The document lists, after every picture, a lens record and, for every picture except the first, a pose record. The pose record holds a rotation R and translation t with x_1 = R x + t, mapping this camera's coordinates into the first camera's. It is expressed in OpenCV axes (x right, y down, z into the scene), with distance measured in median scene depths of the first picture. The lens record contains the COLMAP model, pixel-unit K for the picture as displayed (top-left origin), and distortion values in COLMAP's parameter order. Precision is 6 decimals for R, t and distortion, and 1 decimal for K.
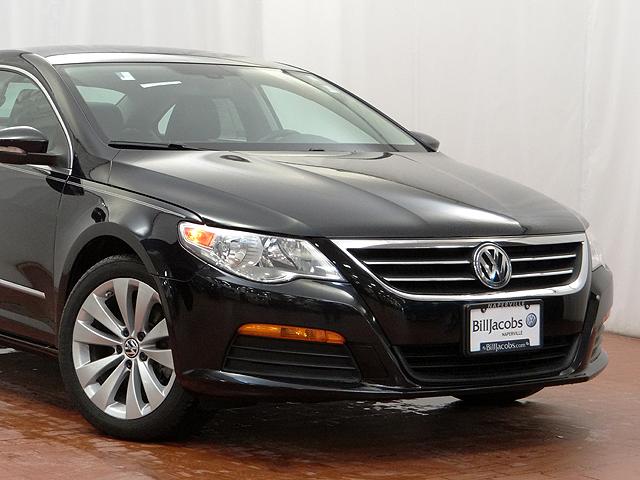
lens RADIAL K [[1739.7, 0, 320.0], [0, 1739.7, 240.0], [0, 0, 1]] dist [0.017778, -0.319122]
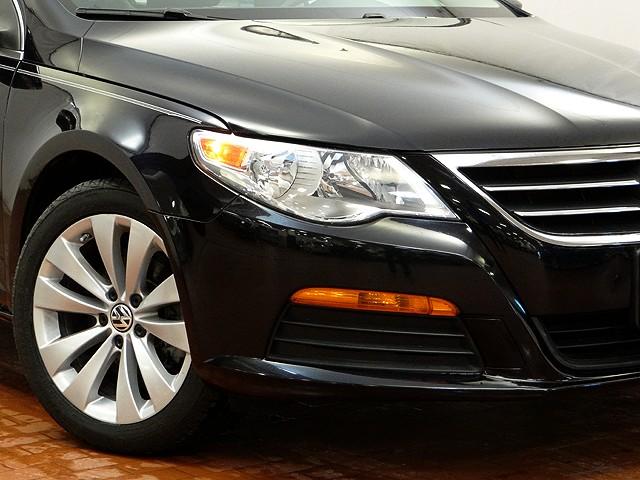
lens RADIAL K [[1739.7, 0, 320.0], [0, 1739.7, 240.0], [0, 0, 1]] dist [0.017778, -0.319122]
pose [[0.999460, -0.023363, 0.023126, -0.047715], [0.021611, 0.997077, 0.073280, -0.015659], [-0.024770, -0.072741, 0.997043, 0.338092]]
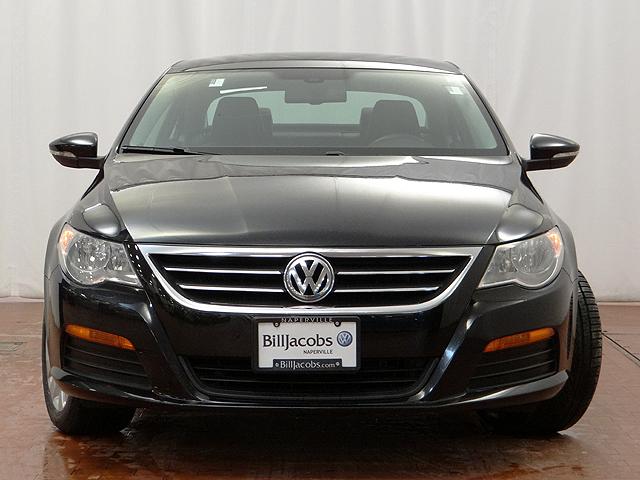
lens RADIAL K [[1602.2, 0, 320.0], [0, 1602.2, 240.0], [0, 0, 1]] dist [0.464641, 0.189545]
pose [[0.825695, 0.029427, -0.563349, 0.574571], [-0.028090, 0.999544, 0.011041, -0.014936], [0.563418, 0.006708, 0.826145, 0.282023]]
